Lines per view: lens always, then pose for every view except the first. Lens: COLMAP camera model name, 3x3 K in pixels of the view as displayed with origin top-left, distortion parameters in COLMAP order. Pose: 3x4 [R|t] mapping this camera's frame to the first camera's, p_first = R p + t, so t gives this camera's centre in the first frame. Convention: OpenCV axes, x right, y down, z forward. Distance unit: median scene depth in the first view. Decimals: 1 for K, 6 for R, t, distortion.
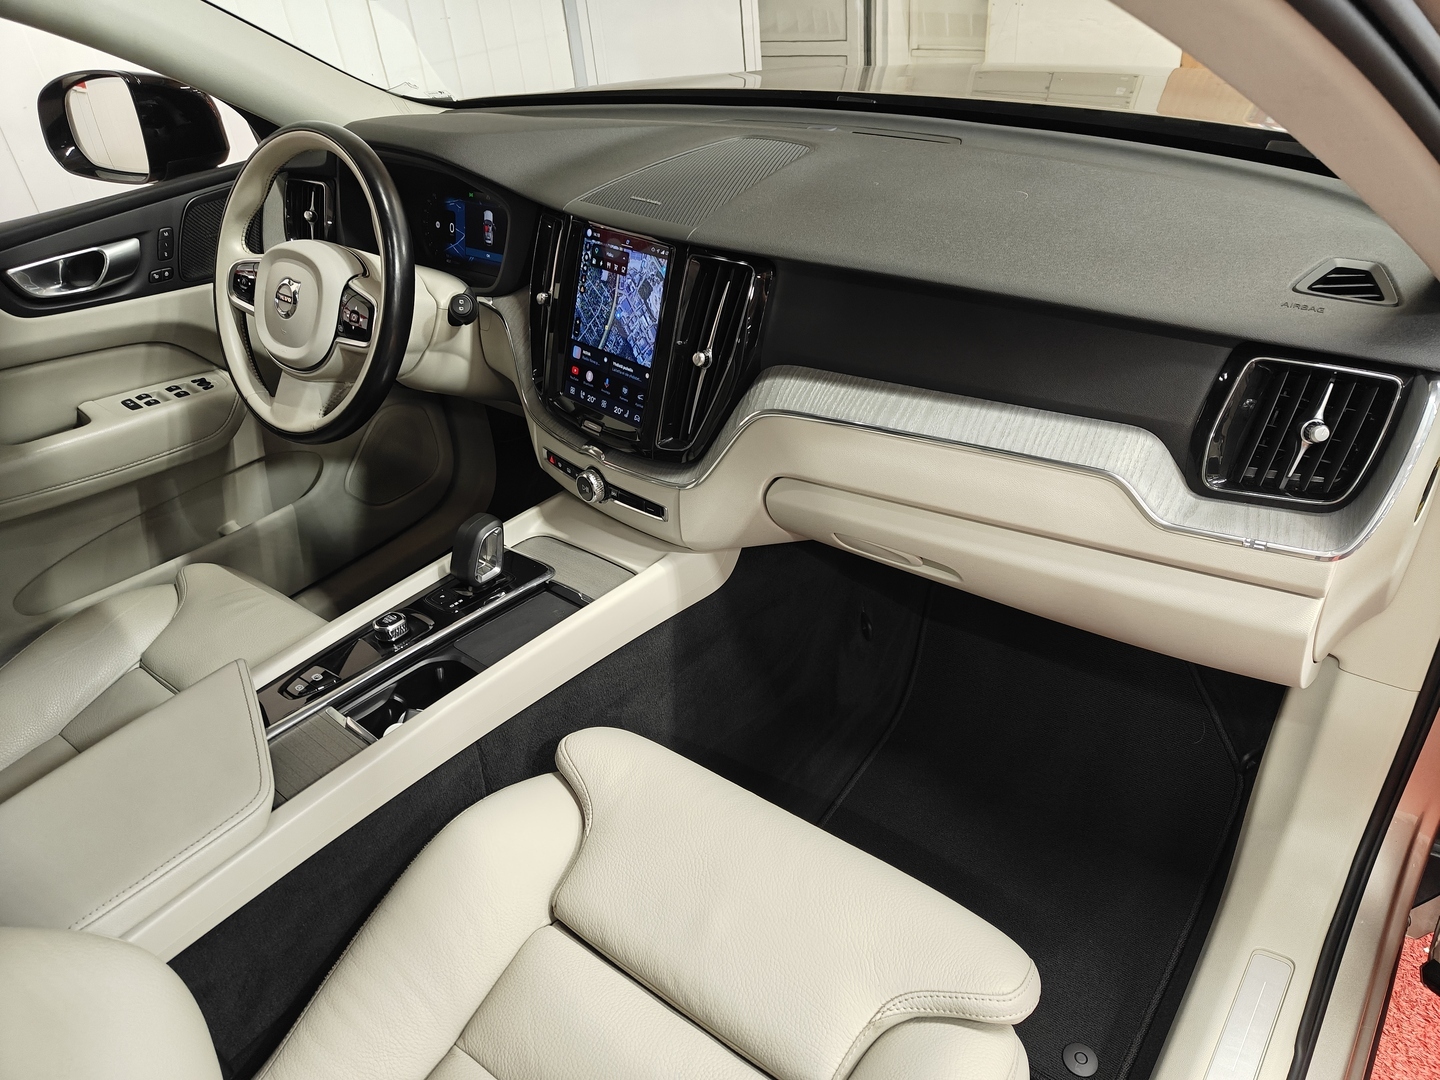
lens RADIAL K [[1012.3, 0, 723.3], [0, 1012.3, 537.5], [0, 0, 1]] dist [0.003522, -0.005150]
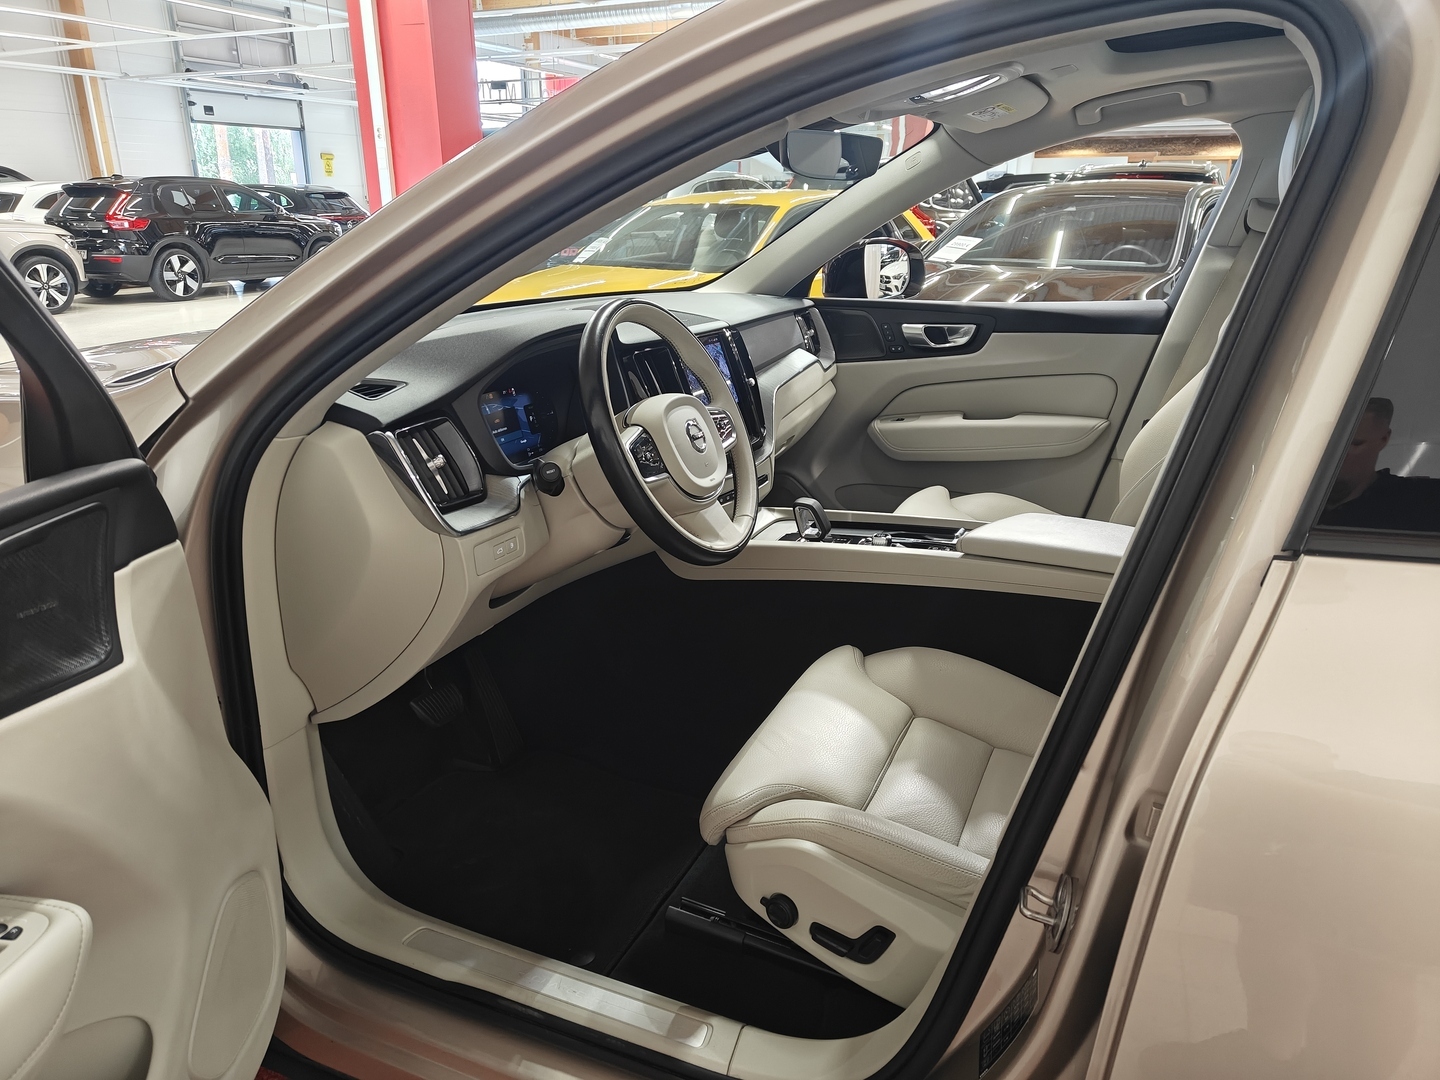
lens RADIAL K [[1029.9, 0, 719.2], [0, 1029.9, 555.9], [0, 0, 1]] dist [-0.004314, -0.002312]
pose [[-0.251034, -0.238254, 0.938199, -1.701623], [0.563649, 0.751988, 0.341781, -0.564224], [-0.786945, 0.614613, -0.054483, 1.233376]]
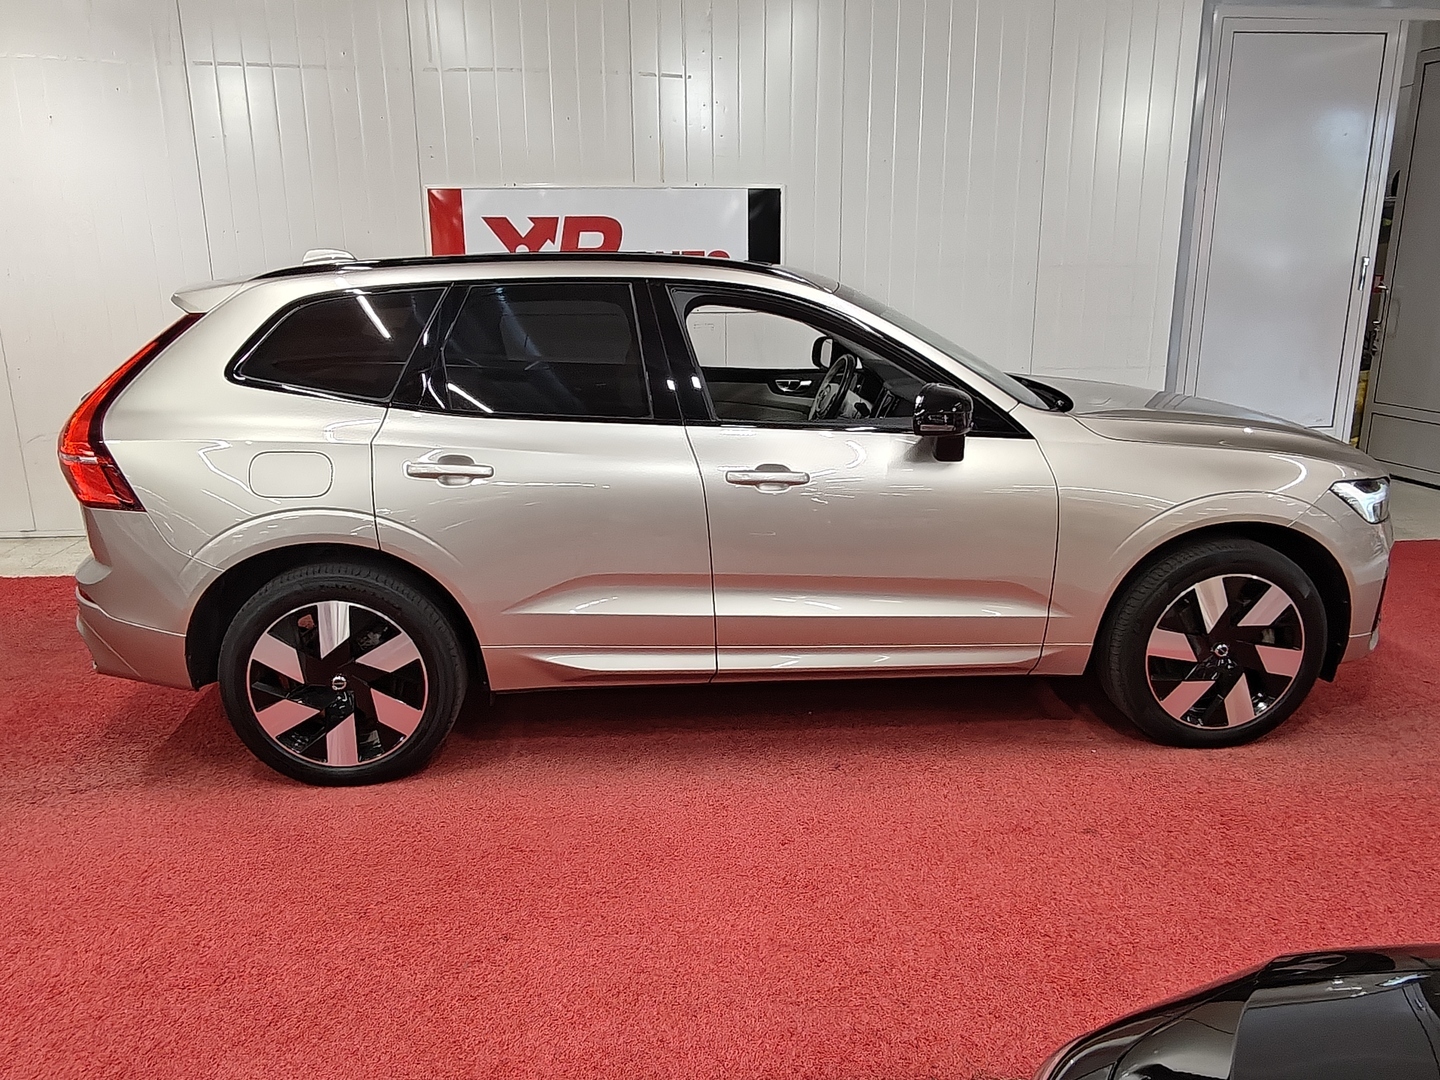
lens RADIAL K [[1105.8, 0, 720.0], [0, 1105.8, 540.0], [0, 0, 1]] dist [0.008860, 0.002510]
pose [[0.670590, 0.259695, -0.694887, 2.402771], [-0.450978, 0.886465, -0.103917, 0.869675], [0.589007, 0.383064, 0.711571, -2.001356]]
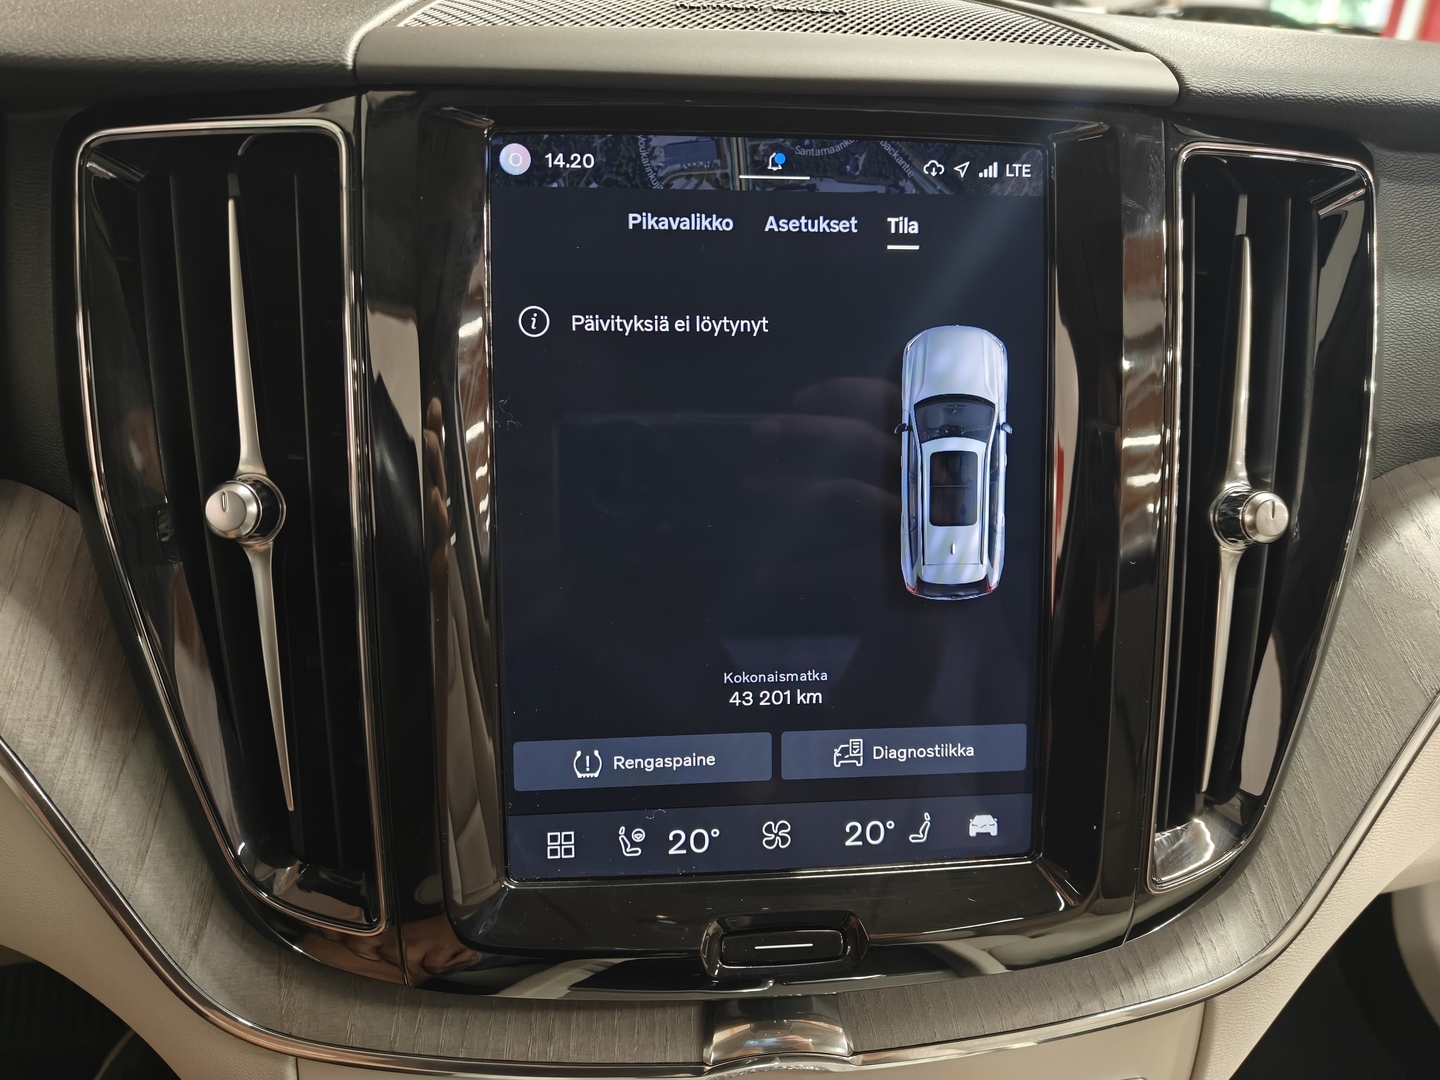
lens RADIAL K [[1016.2, 0, 723.4], [0, 1016.2, 538.4], [0, 0, 1]] dist [0.002144, -0.000920]
pose [[0.625656, -0.248754, 0.739376, -0.292360], [0.367768, 0.929916, 0.001655, -0.206267], [-0.687969, 0.270883, 0.673291, 0.840452]]
